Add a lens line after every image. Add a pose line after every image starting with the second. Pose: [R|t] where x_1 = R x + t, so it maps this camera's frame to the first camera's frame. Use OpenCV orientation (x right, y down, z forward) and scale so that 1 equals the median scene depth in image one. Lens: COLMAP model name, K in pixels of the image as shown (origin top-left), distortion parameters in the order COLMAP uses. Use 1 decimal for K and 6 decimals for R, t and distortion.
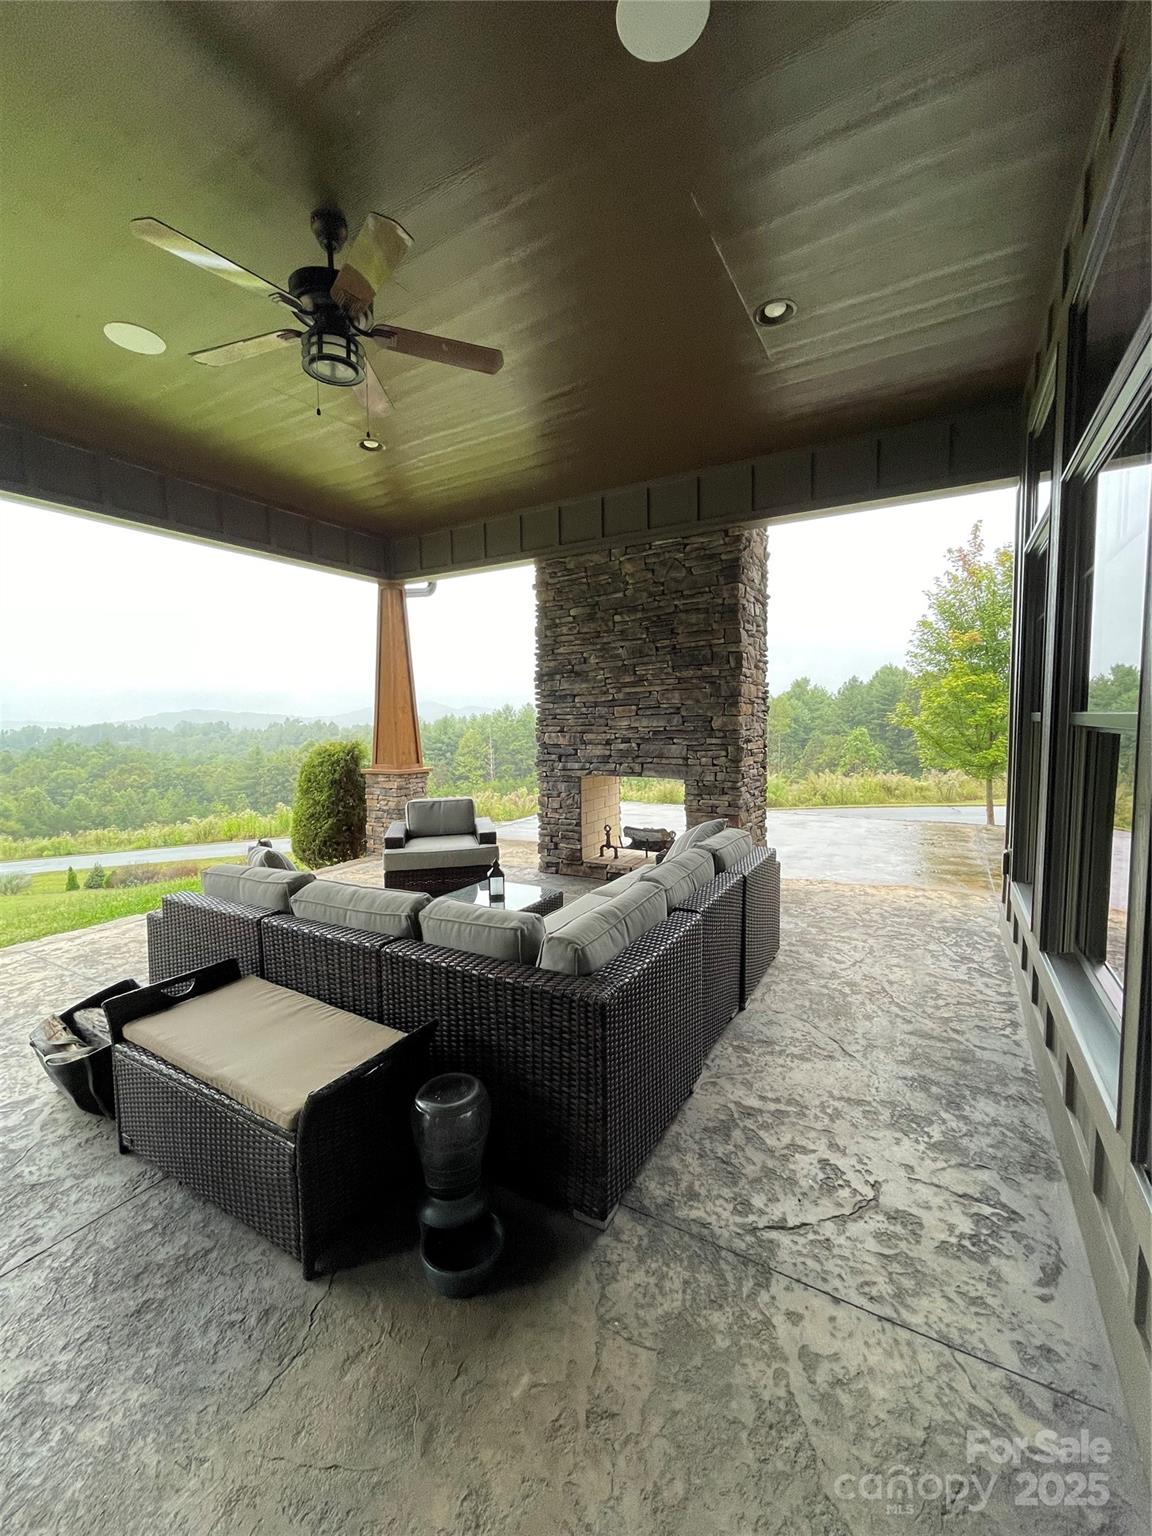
lens RADIAL K [[618.2, 0, 575.1], [0, 618.2, 767.2], [0, 0, 1]] dist [-0.000401, 0.000002]
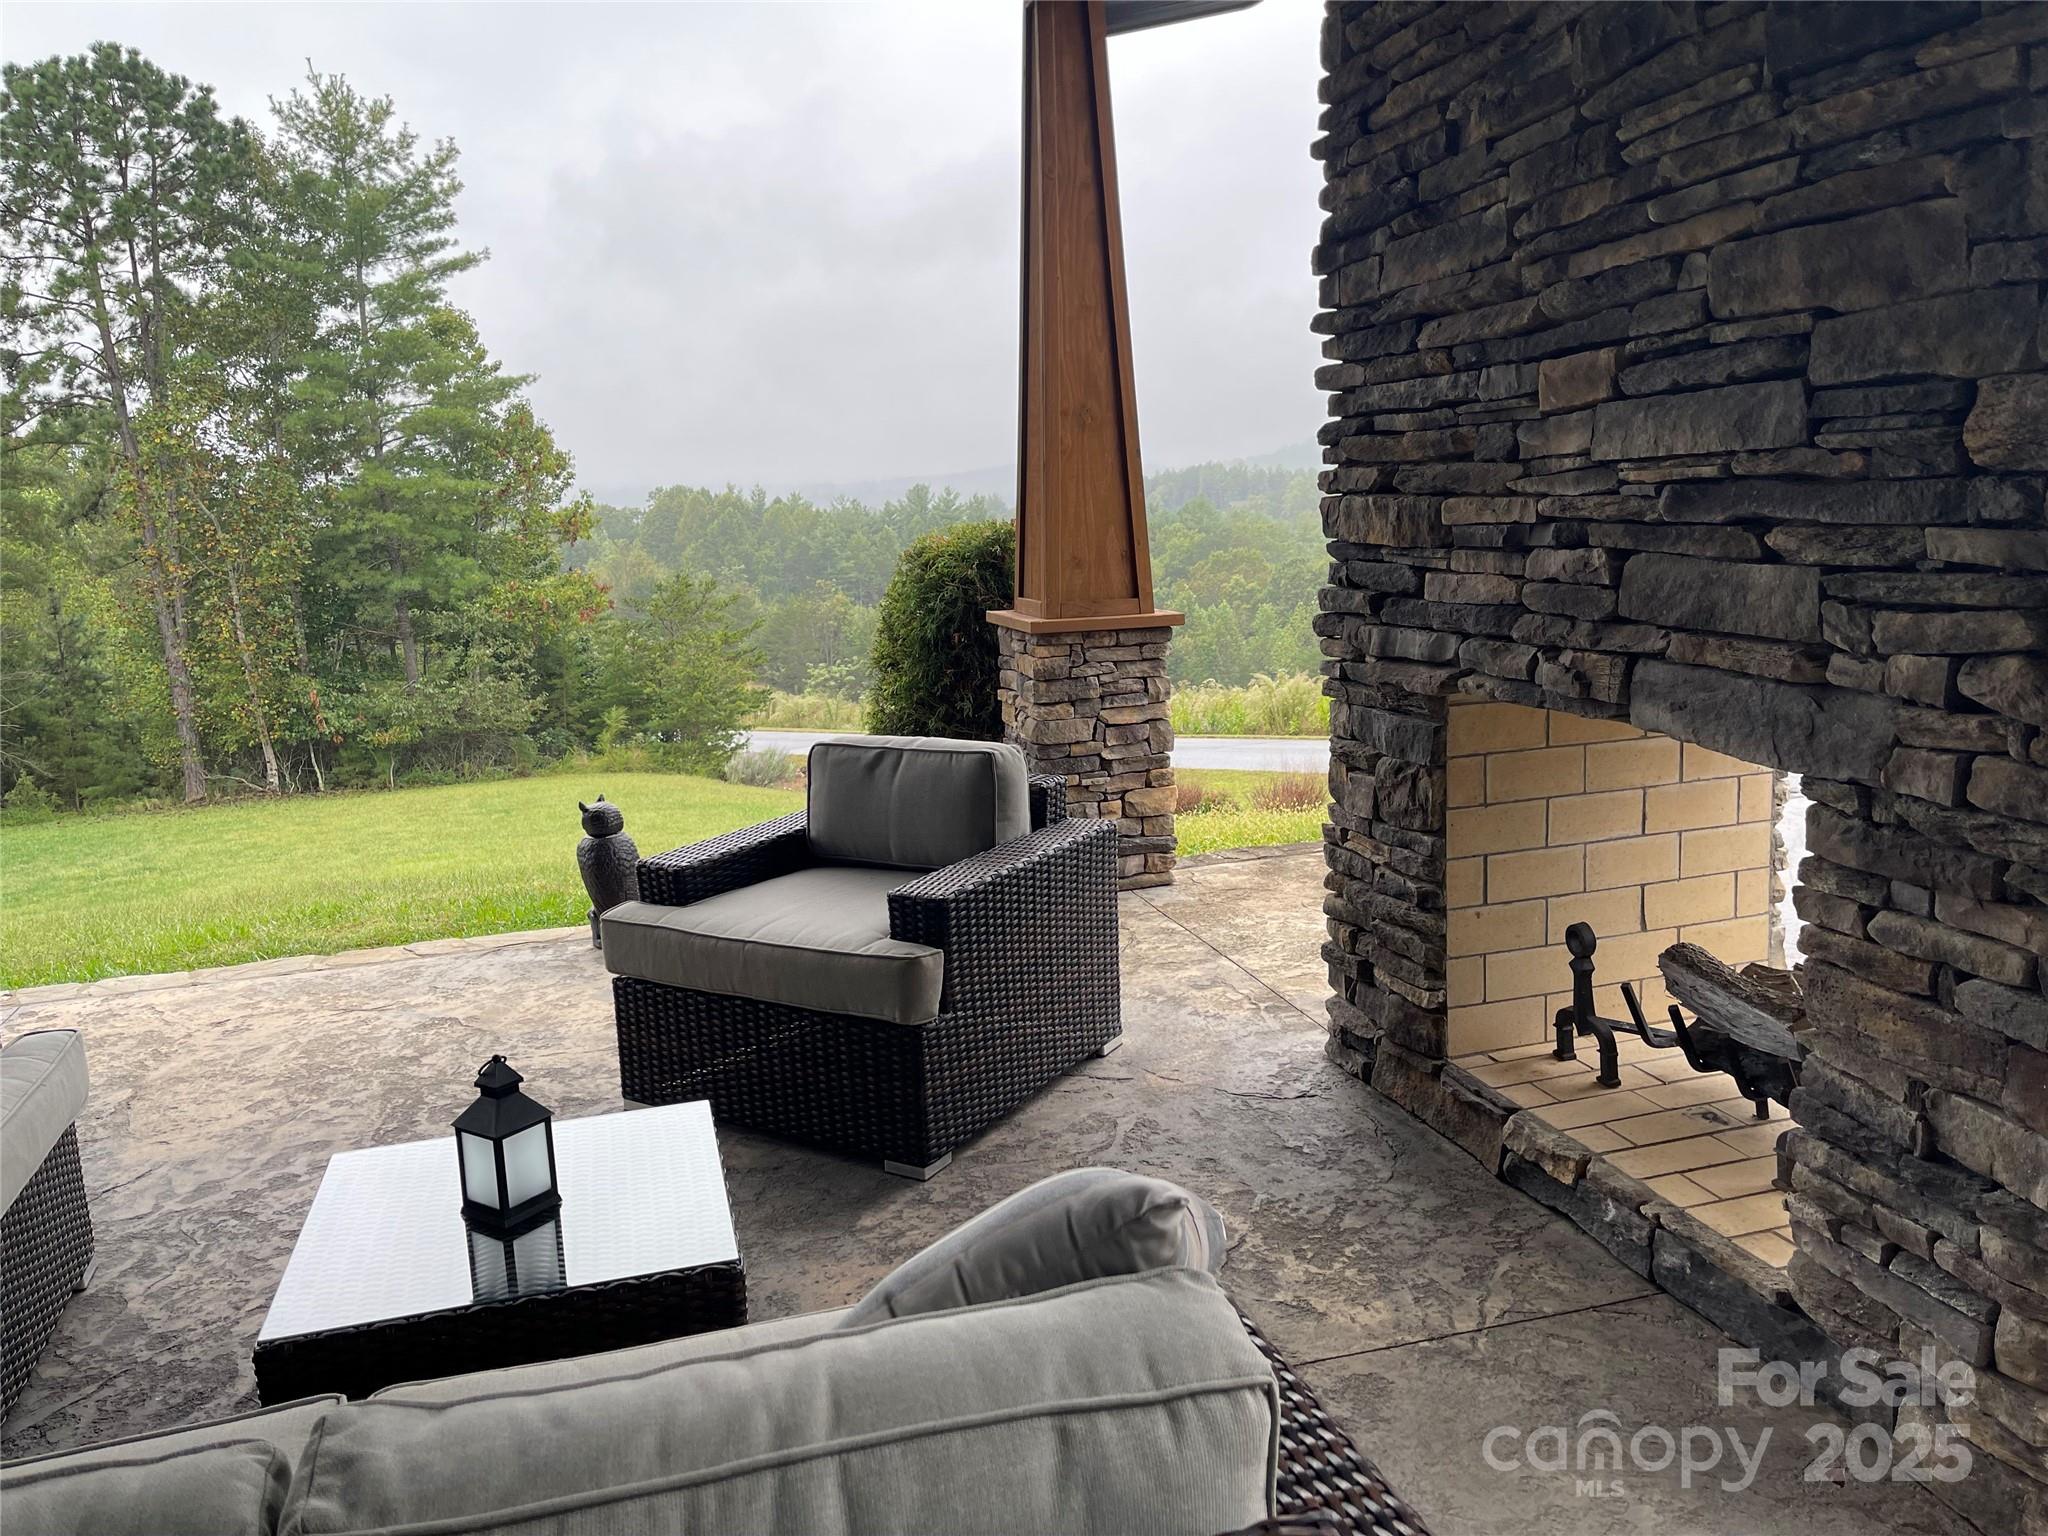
lens RADIAL K [[1552.7, 0, 1029.3], [0, 1552.7, 772.4], [0, 0, 1]] dist [0.005864, -0.003115]
pose [[0.728790, 0.109001, -0.676005, 0.284538], [-0.018371, 0.990006, 0.139826, -0.032505], [0.684490, -0.089485, 0.723509, 0.501836]]
